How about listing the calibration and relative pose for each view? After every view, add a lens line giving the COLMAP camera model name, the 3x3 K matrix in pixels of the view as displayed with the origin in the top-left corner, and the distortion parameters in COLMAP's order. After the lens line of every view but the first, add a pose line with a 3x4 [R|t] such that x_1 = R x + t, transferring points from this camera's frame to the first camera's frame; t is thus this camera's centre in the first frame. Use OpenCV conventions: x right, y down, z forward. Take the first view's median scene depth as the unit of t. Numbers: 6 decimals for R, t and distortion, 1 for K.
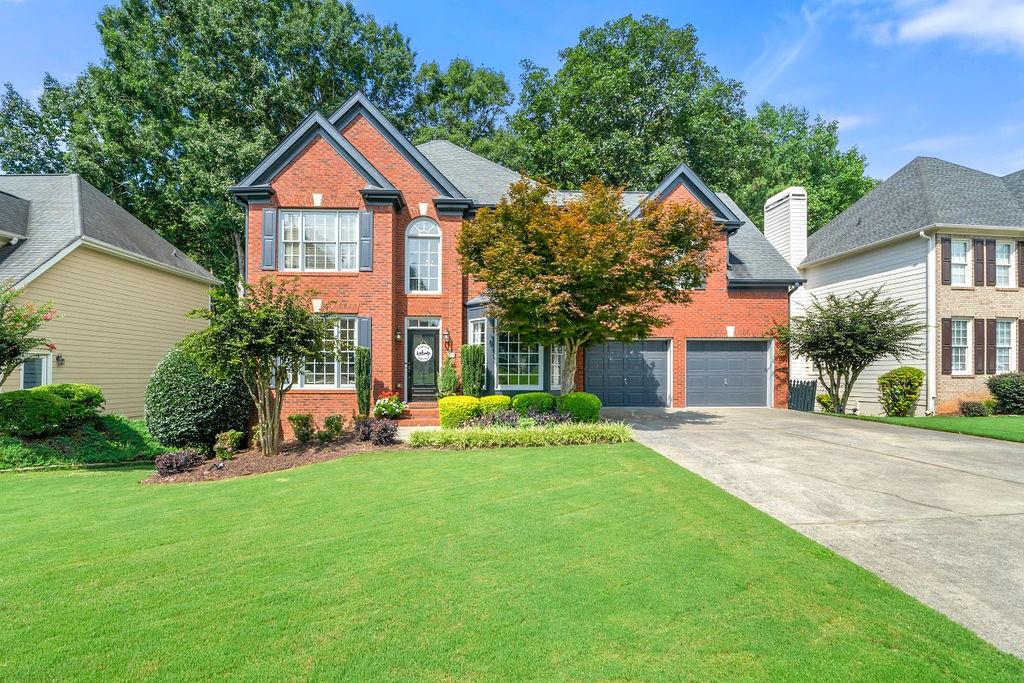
lens RADIAL K [[450.0, 0, 506.4], [0, 450.0, 363.7], [0, 0, 1]] dist [-0.004834, -0.000265]
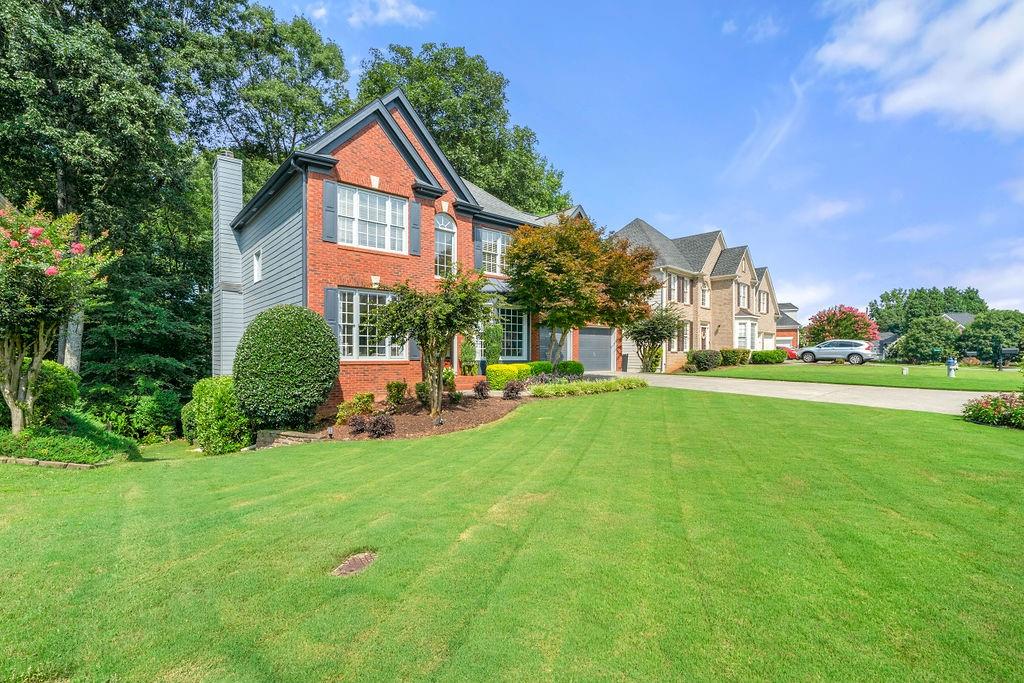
lens RADIAL K [[450.0, 0, 511.6], [0, 450.0, 350.2], [0, 0, 1]] dist [-0.004834, -0.000265]
pose [[0.794492, 0.003621, 0.607264, -0.700057], [-0.007840, 0.999960, 0.004294, 0.021573], [-0.607224, -0.008173, 0.794488, -0.035675]]
